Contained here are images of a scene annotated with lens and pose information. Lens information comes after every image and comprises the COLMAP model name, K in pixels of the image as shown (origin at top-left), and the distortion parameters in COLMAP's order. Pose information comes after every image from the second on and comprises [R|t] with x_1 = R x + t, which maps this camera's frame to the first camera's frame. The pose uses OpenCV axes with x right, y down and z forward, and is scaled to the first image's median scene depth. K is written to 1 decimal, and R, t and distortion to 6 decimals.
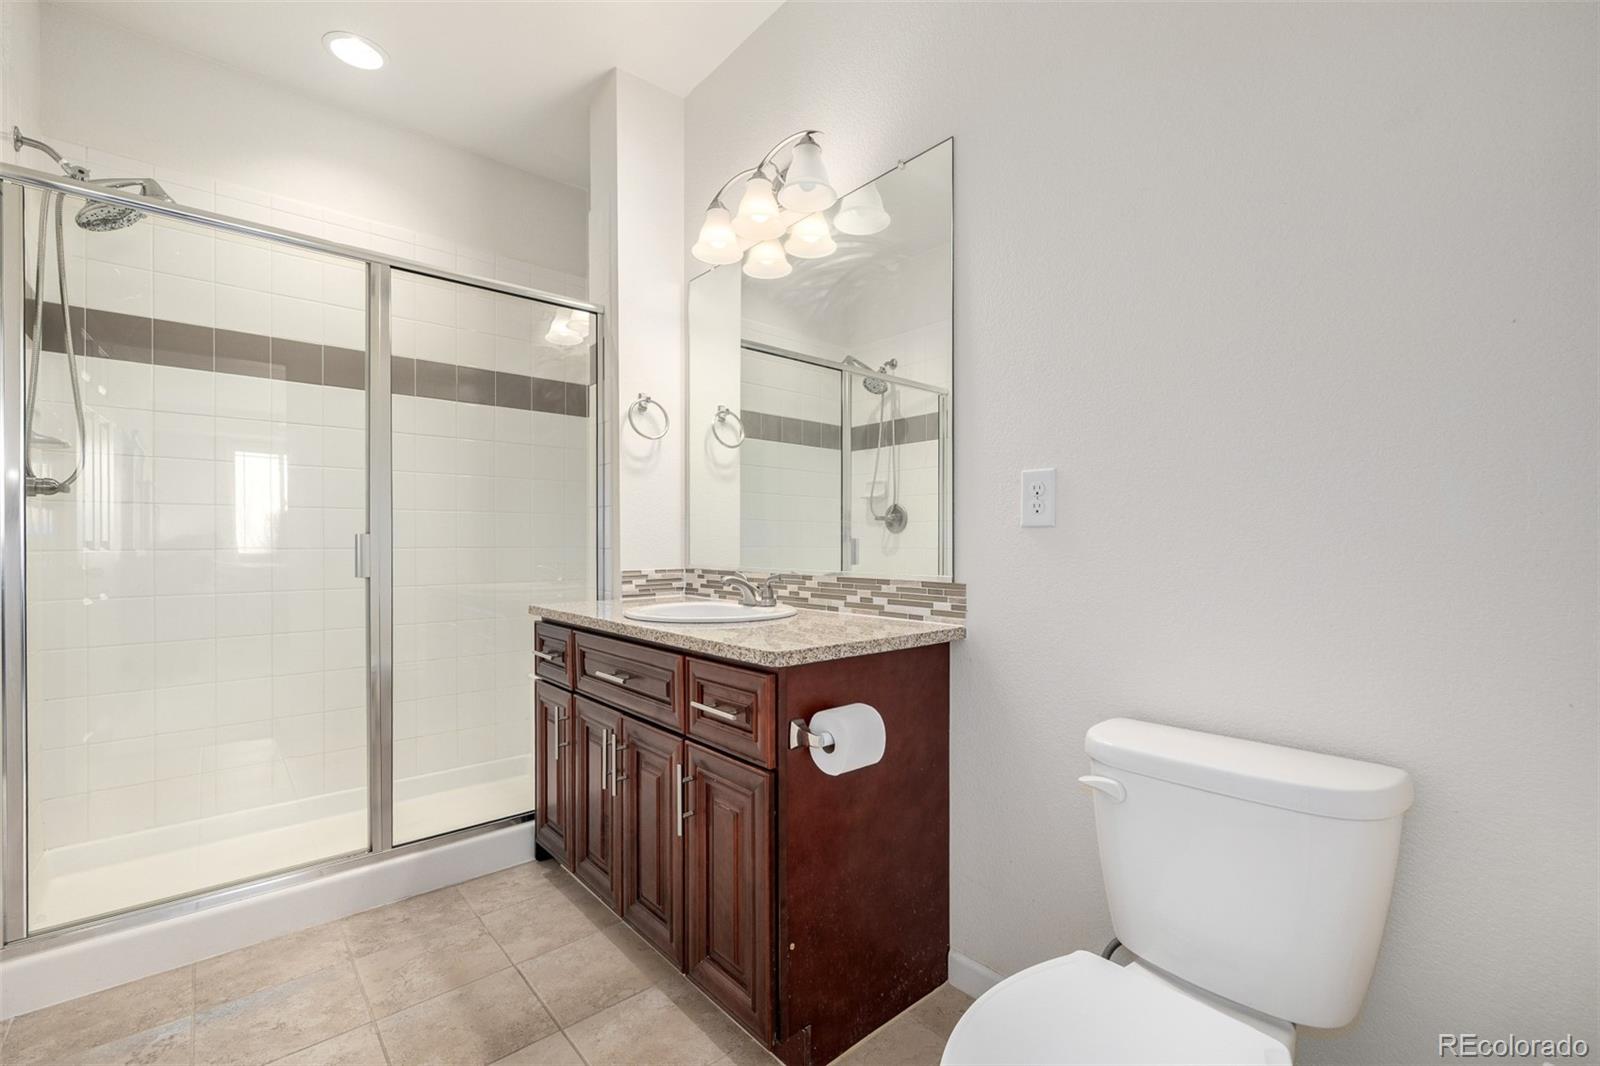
lens RADIAL K [[669.7, 0, 796.7], [0, 669.7, 542.6], [0, 0, 1]] dist [0.001391, -0.000051]
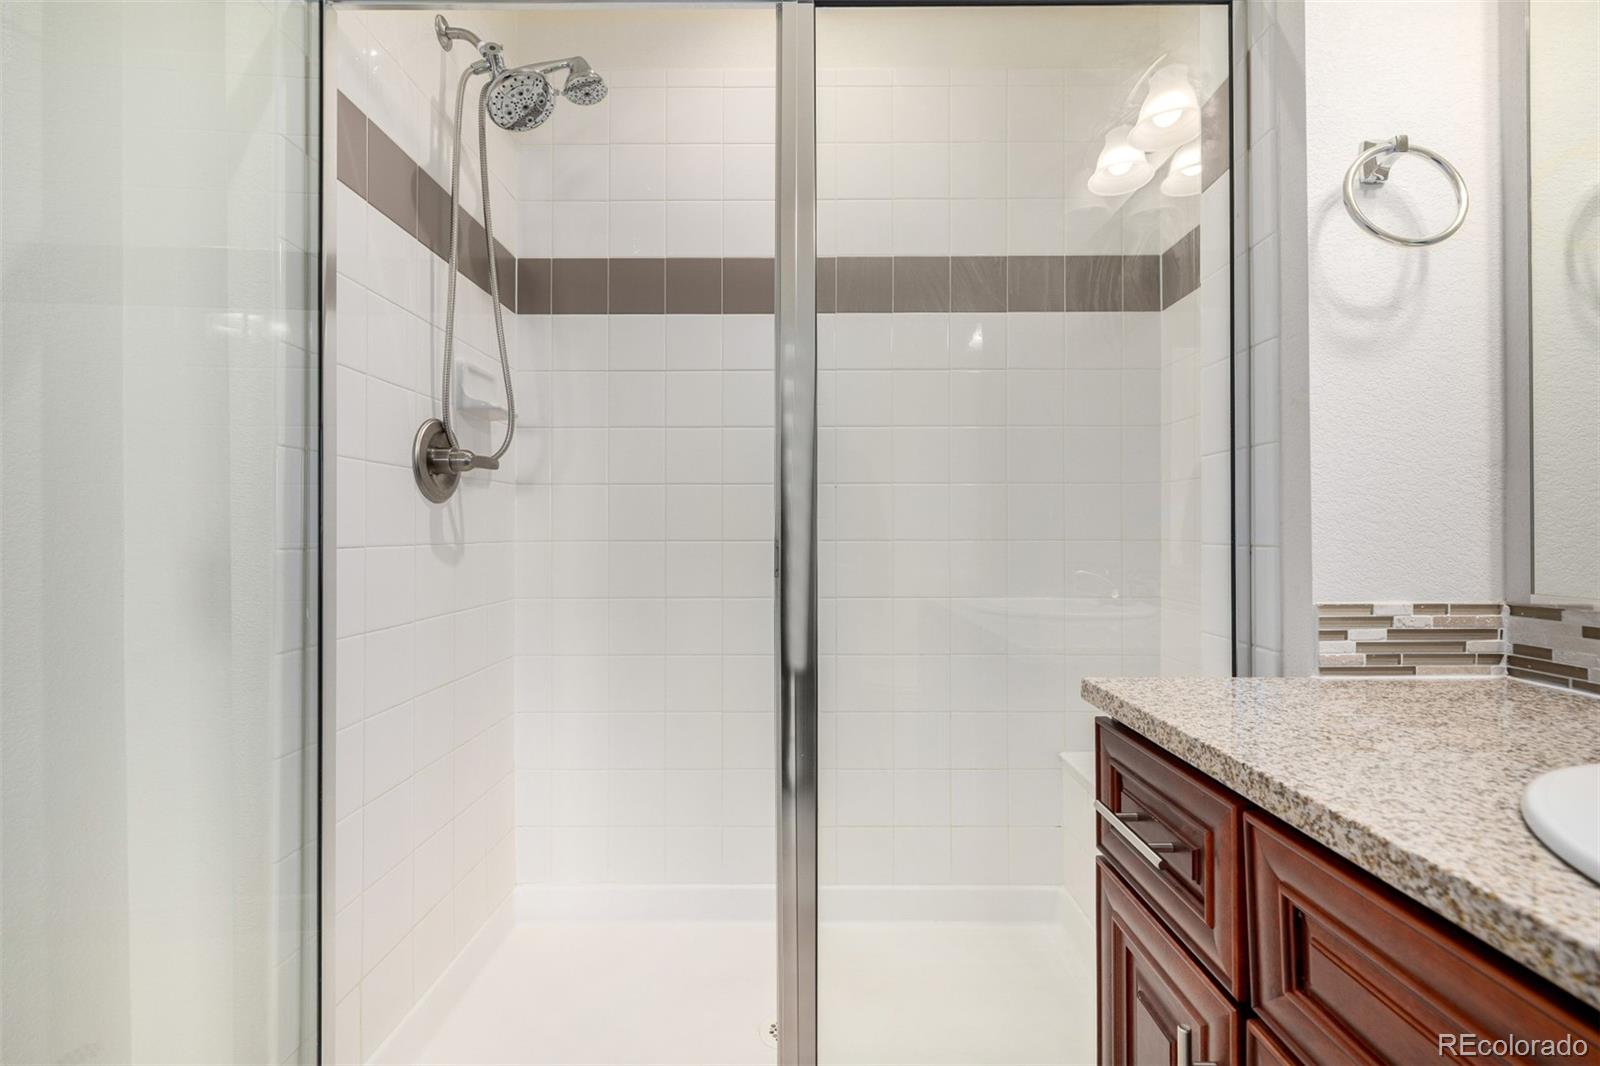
lens RADIAL K [[669.7, 0, 802.9], [0, 669.7, 532.6], [0, 0, 1]] dist [0.001391, -0.000051]
pose [[0.751273, -0.000612, -0.659991, -0.223785], [-0.001520, 0.999995, -0.002657, 0.002574], [0.659990, 0.002999, 0.751269, 0.501920]]
